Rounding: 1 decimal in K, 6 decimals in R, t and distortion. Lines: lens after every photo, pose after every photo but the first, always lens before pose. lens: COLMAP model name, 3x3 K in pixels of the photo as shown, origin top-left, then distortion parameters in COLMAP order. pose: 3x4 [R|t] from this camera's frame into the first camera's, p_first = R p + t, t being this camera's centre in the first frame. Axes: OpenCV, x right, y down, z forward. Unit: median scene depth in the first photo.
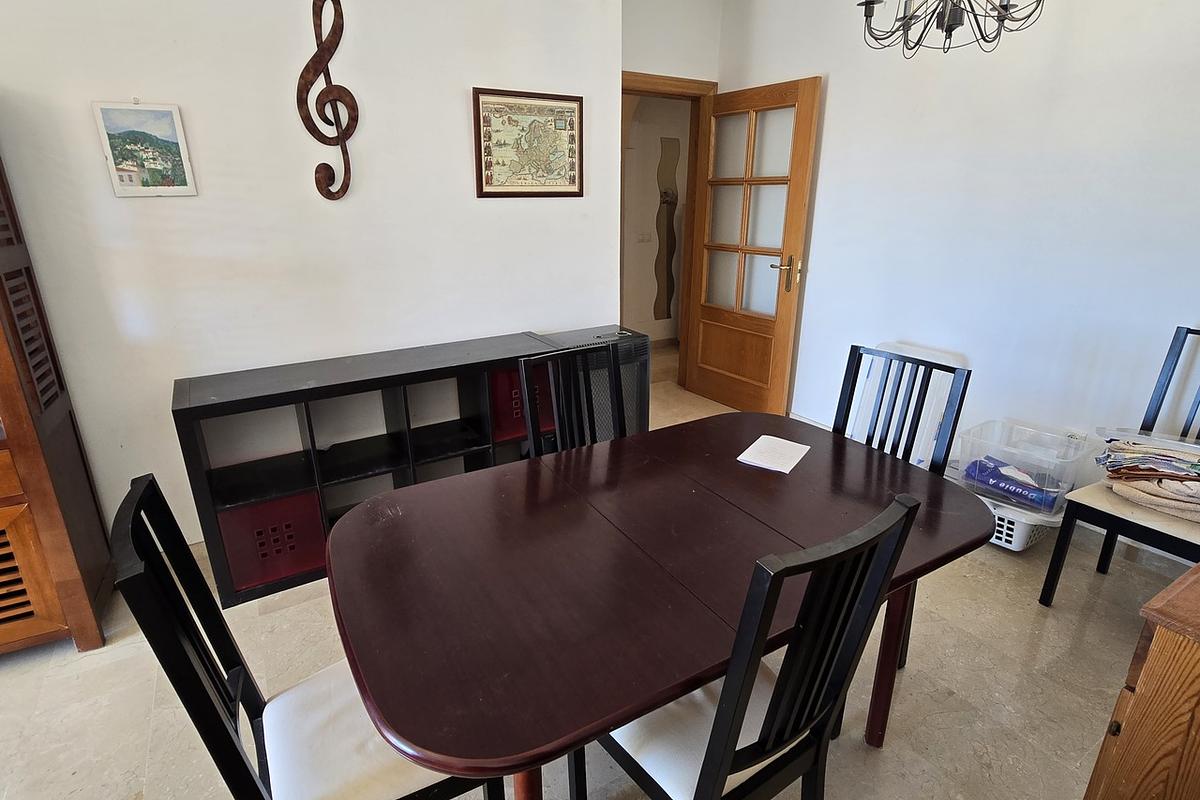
lens RADIAL K [[595.0, 0, 595.3], [0, 595.0, 392.3], [0, 0, 1]] dist [-0.002961, -0.002294]
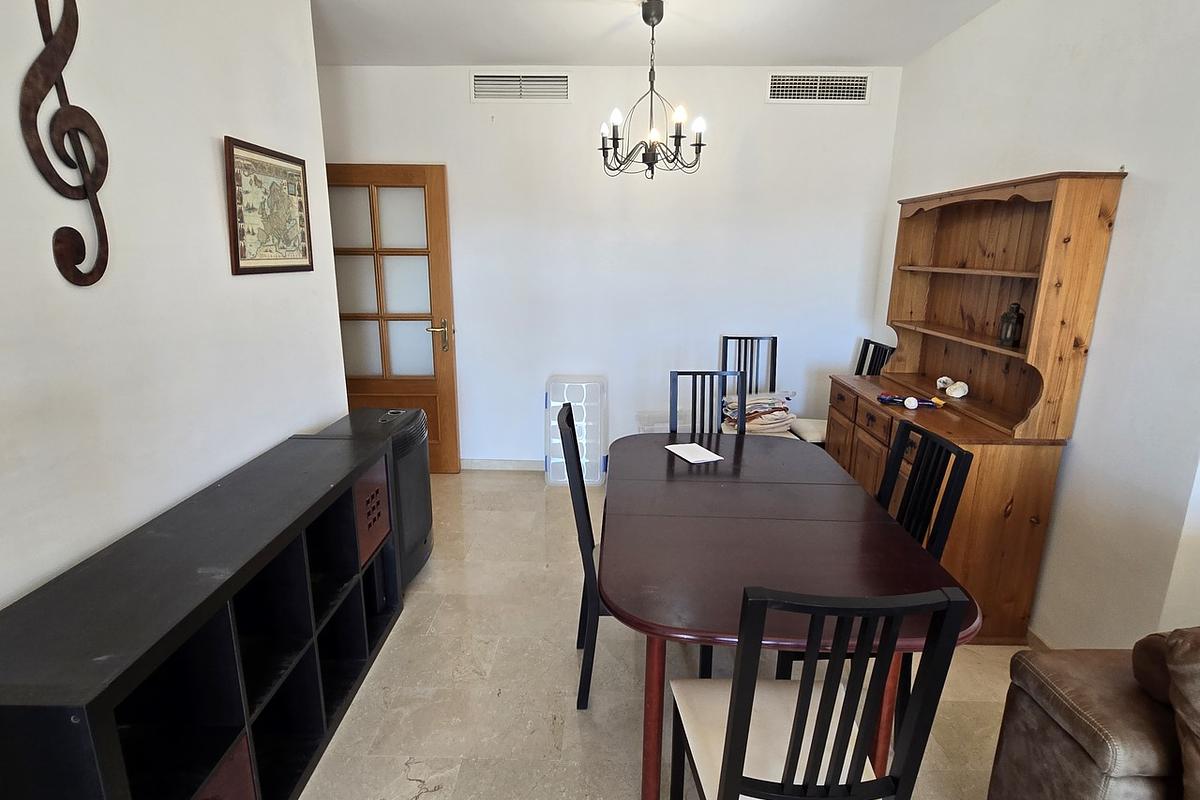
lens RADIAL K [[595.0, 0, 595.3], [0, 595.0, 392.3], [0, 0, 1]] dist [-0.002961, -0.002294]
pose [[0.549912, -0.182749, 0.814984, -0.589041], [0.258328, 0.965139, 0.042112, -0.096317], [-0.794269, 0.187375, 0.577951, 0.225424]]
